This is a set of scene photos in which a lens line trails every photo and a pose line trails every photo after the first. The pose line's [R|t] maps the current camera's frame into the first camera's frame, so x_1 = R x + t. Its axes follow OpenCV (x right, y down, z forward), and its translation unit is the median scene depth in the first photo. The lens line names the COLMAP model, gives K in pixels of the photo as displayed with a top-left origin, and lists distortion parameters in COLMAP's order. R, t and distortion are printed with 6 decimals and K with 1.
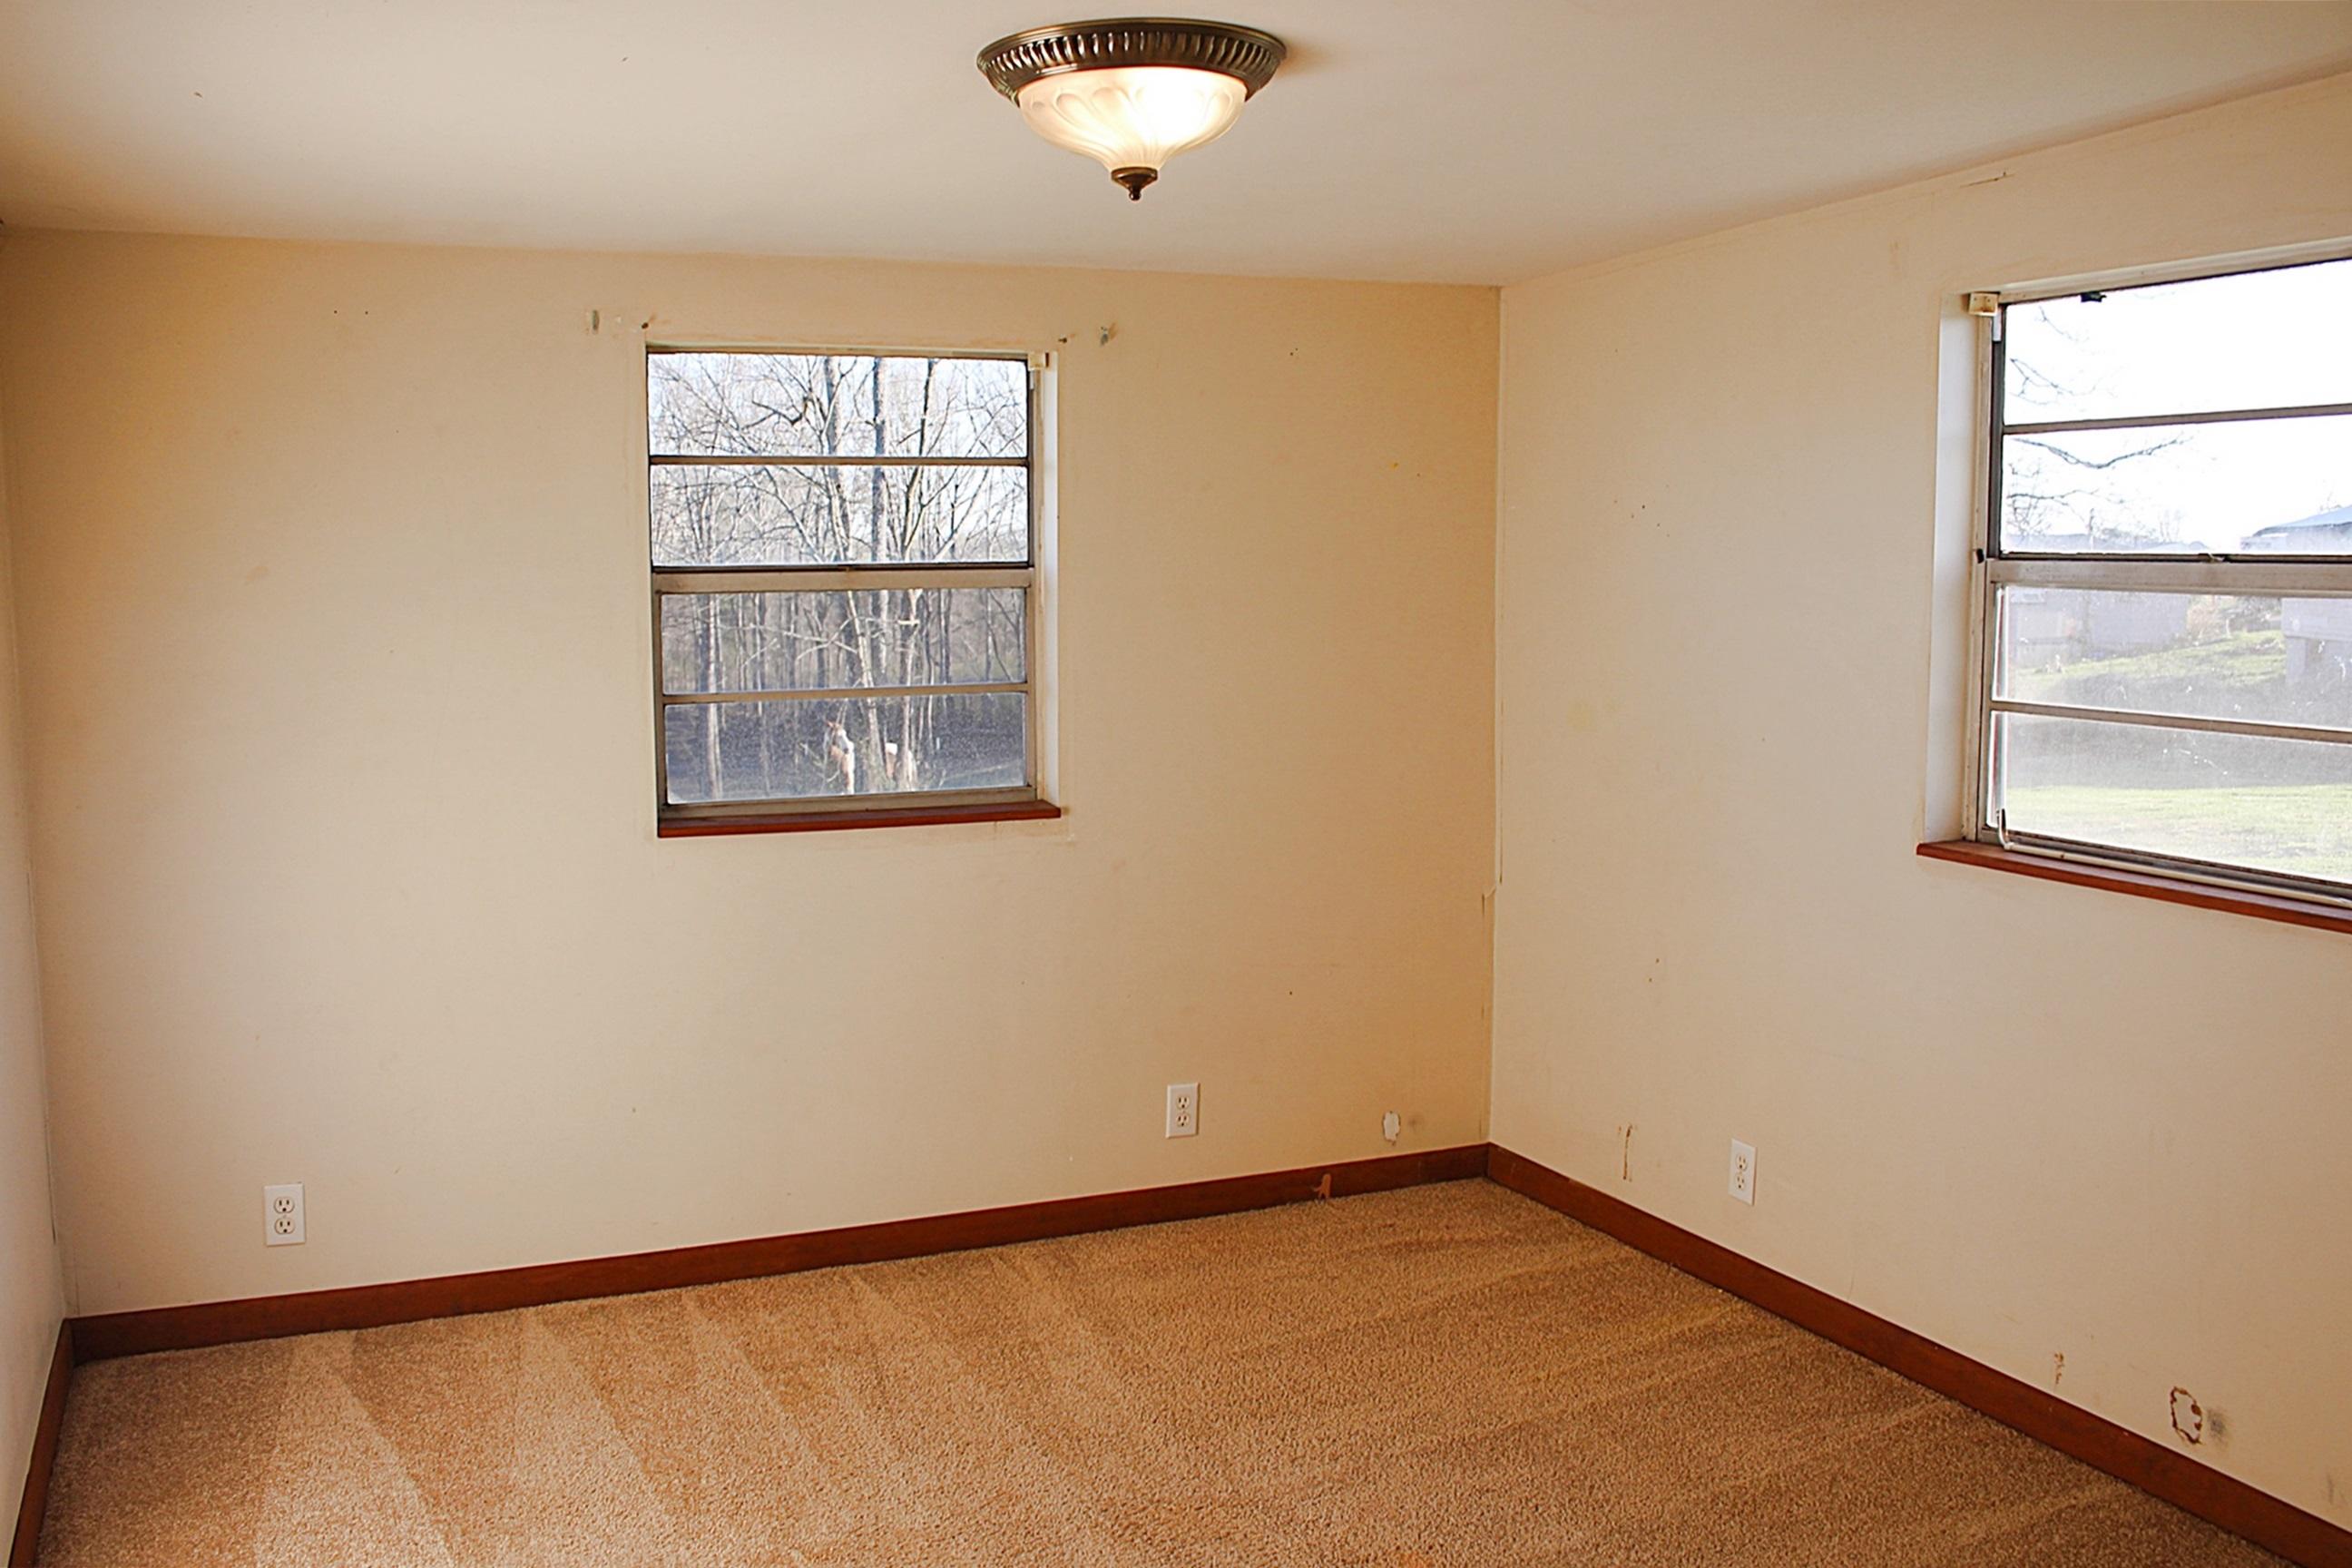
lens RADIAL K [[1975.8, 0, 1124.3], [0, 1975.8, 774.7], [0, 0, 1]] dist [-0.142798, 0.103254]
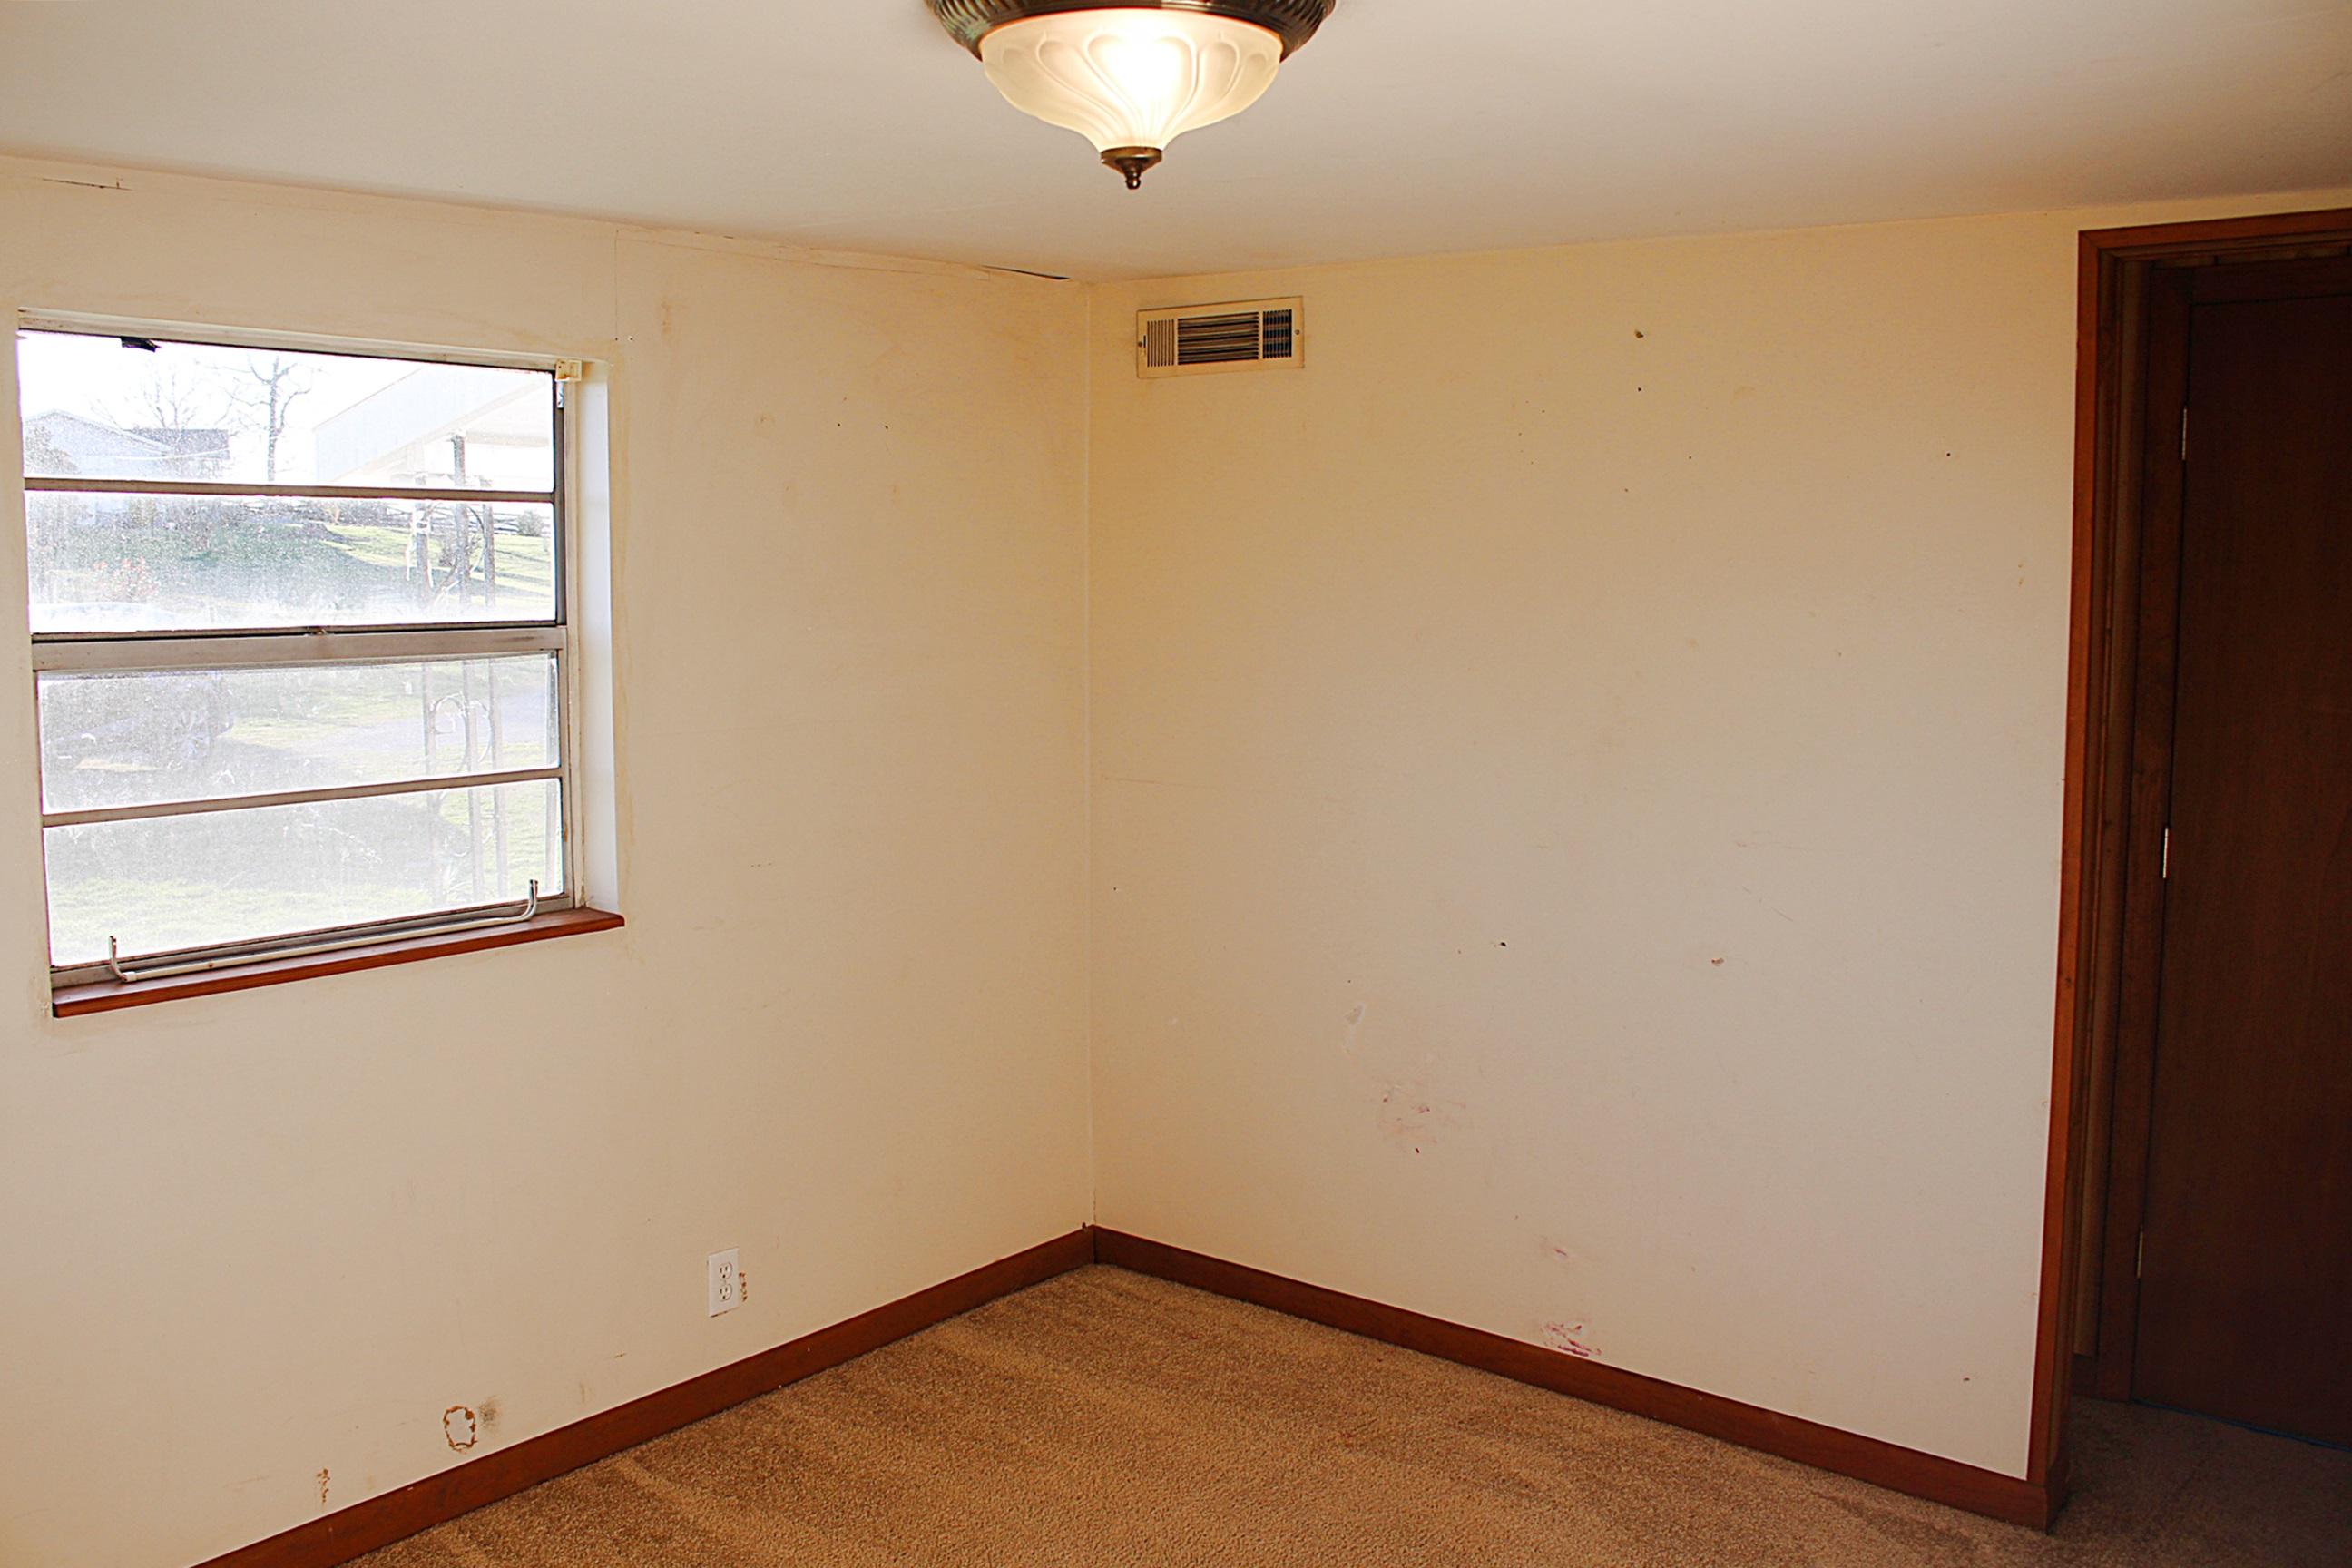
lens RADIAL K [[1975.8, 0, 1124.3], [0, 1975.8, 774.7], [0, 0, 1]] dist [-0.142798, 0.103254]
pose [[-0.449622, -0.088101, 0.888863, -0.542086], [0.103019, 0.983368, 0.149579, -0.148531], [-0.887258, 0.158823, -0.433068, 1.081822]]
